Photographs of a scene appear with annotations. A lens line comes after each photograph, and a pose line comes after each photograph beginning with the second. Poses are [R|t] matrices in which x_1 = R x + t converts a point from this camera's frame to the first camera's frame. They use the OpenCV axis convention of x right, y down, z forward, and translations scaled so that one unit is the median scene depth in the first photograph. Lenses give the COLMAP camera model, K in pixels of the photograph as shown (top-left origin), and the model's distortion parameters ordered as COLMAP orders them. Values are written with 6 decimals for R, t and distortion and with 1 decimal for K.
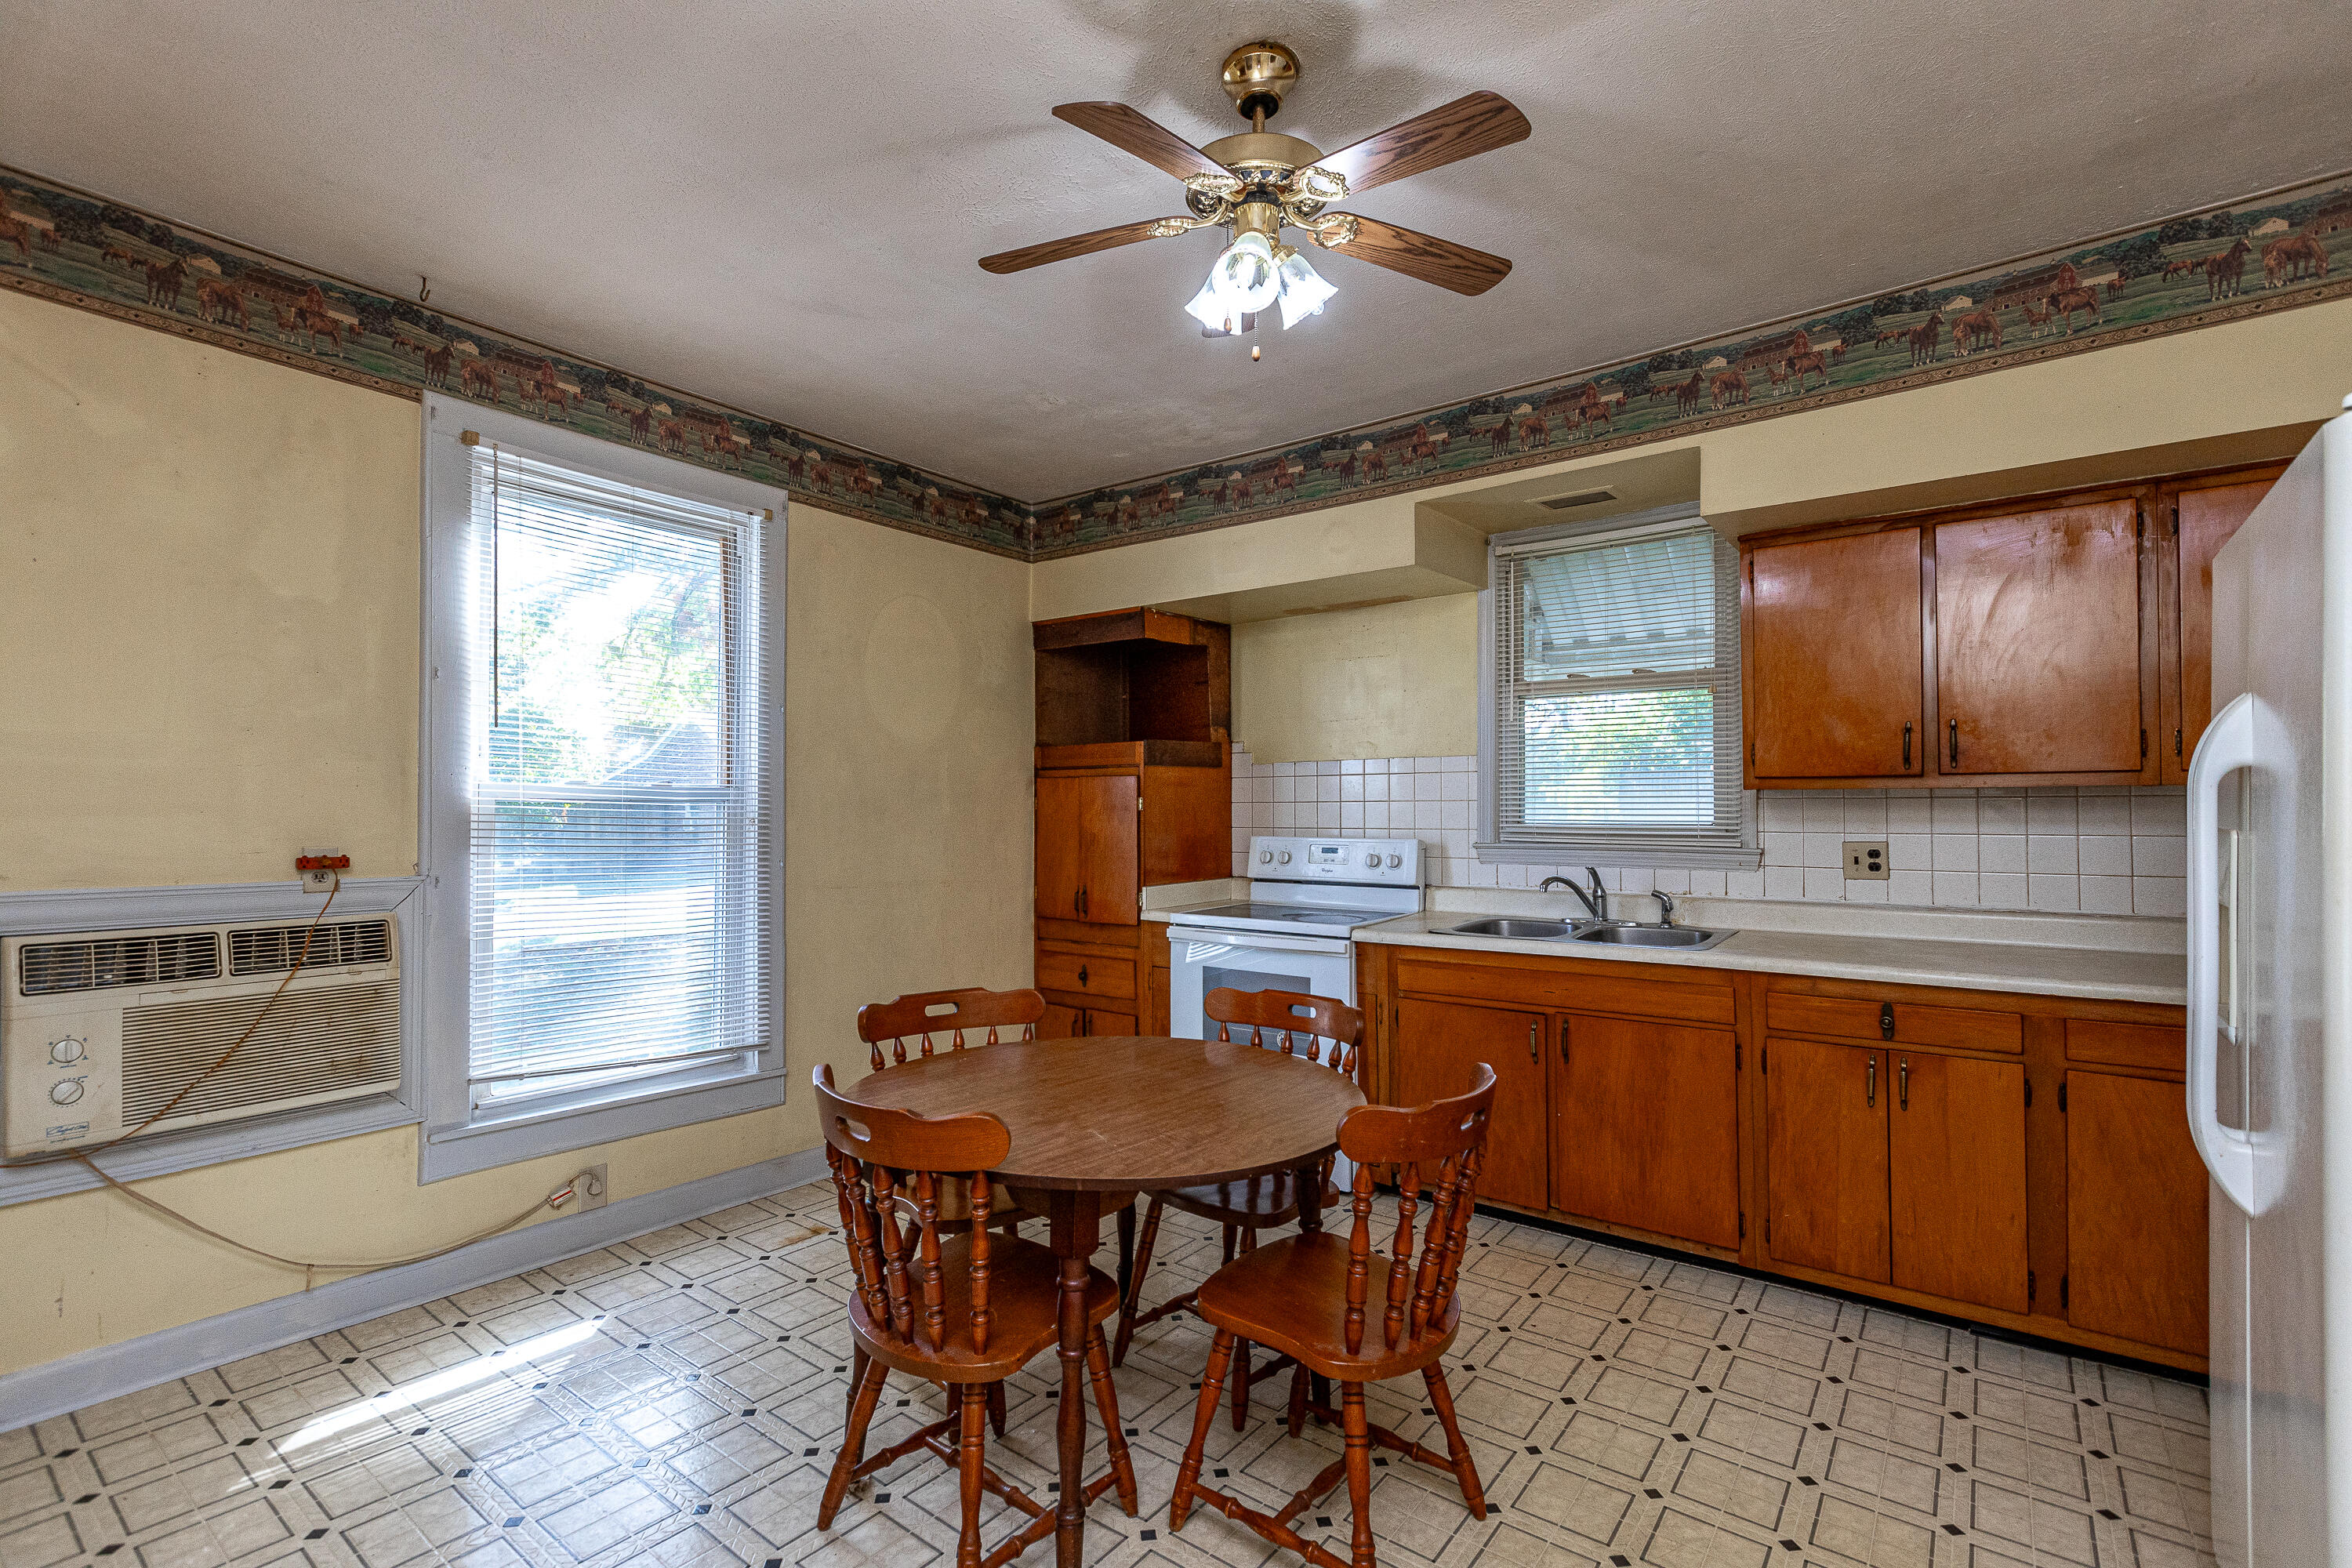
lens RADIAL K [[1061.8, 0, 1165.1], [0, 1061.8, 794.8], [0, 0, 1]] dist [0.000594, -0.000300]
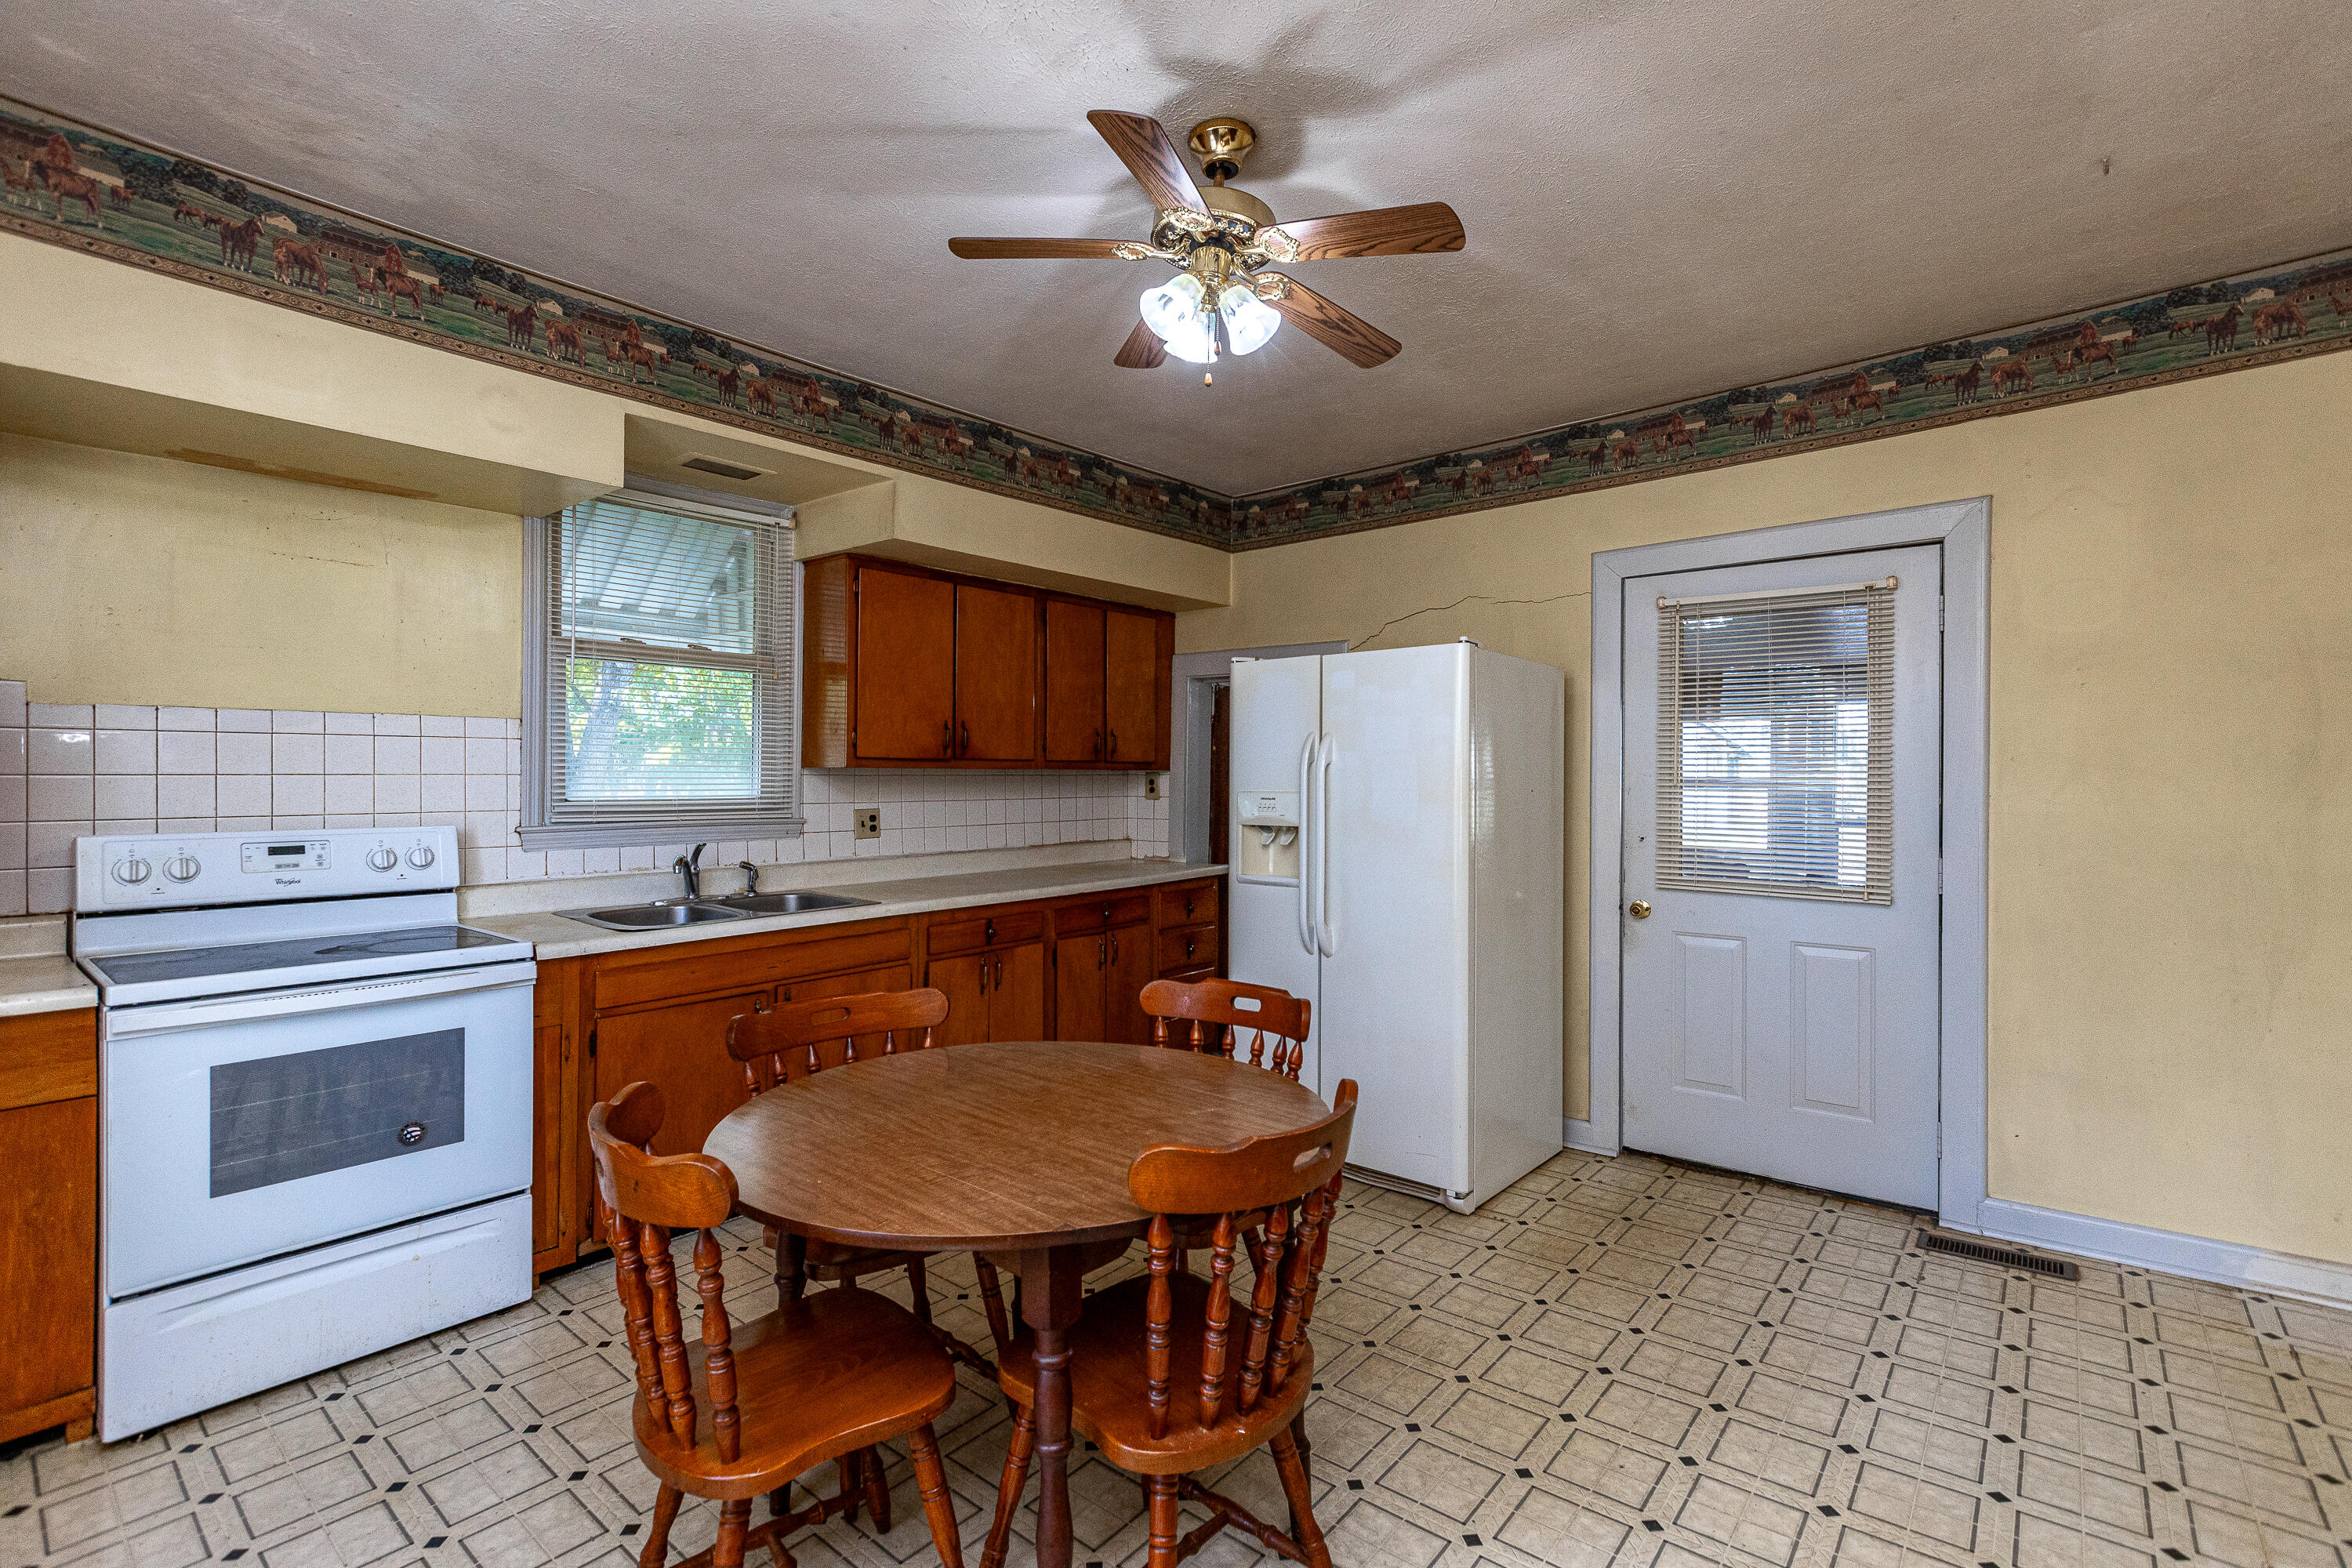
lens RADIAL K [[1061.8, 0, 1168.9], [0, 1061.8, 781.1], [0, 0, 1]] dist [0.000594, -0.000300]
pose [[0.039045, 0.002121, 0.999235, -0.547184], [-0.008828, 0.999959, -0.001777, 0.008215], [-0.999198, -0.008752, 0.039062, 0.518683]]
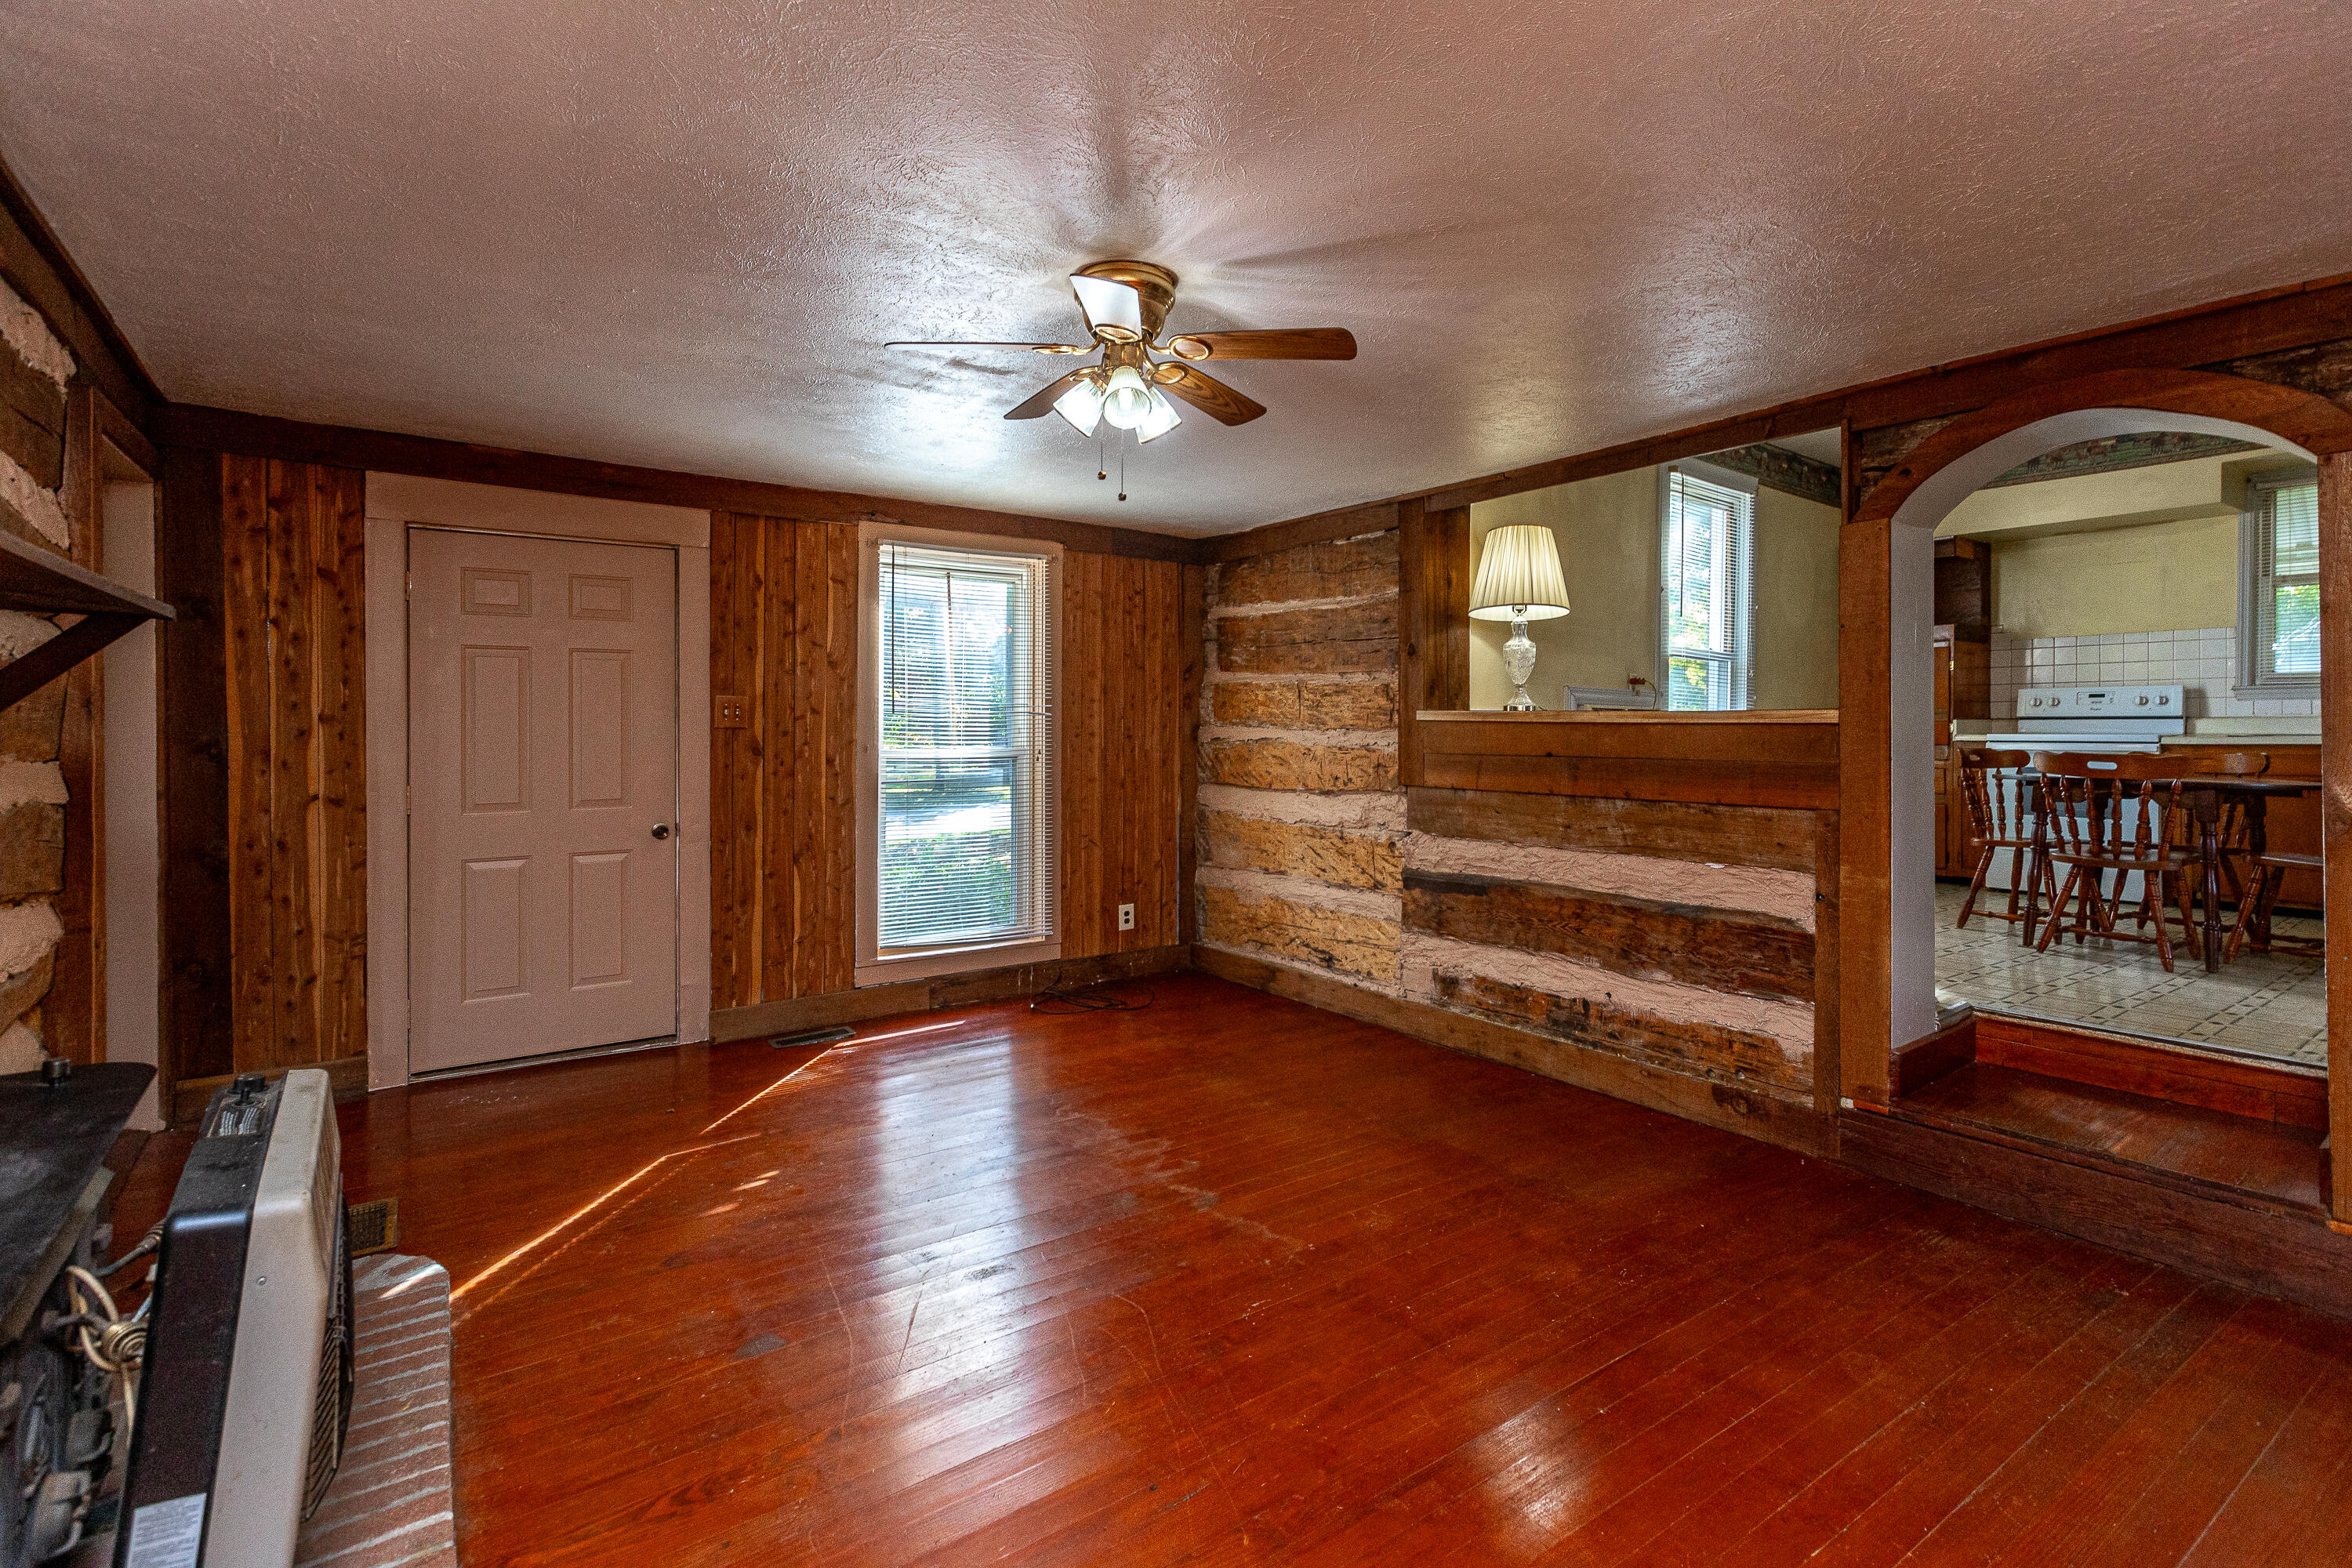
lens RADIAL K [[1061.8, 0, 1183.8], [0, 1061.8, 723.2], [0, 0, 1]] dist [0.000594, -0.000300]
pose [[0.962754, 0.002335, -0.270369, -0.776321], [-0.001127, 0.999989, 0.004621, 0.099784], [0.270376, -0.004145, 0.962746, -0.883218]]
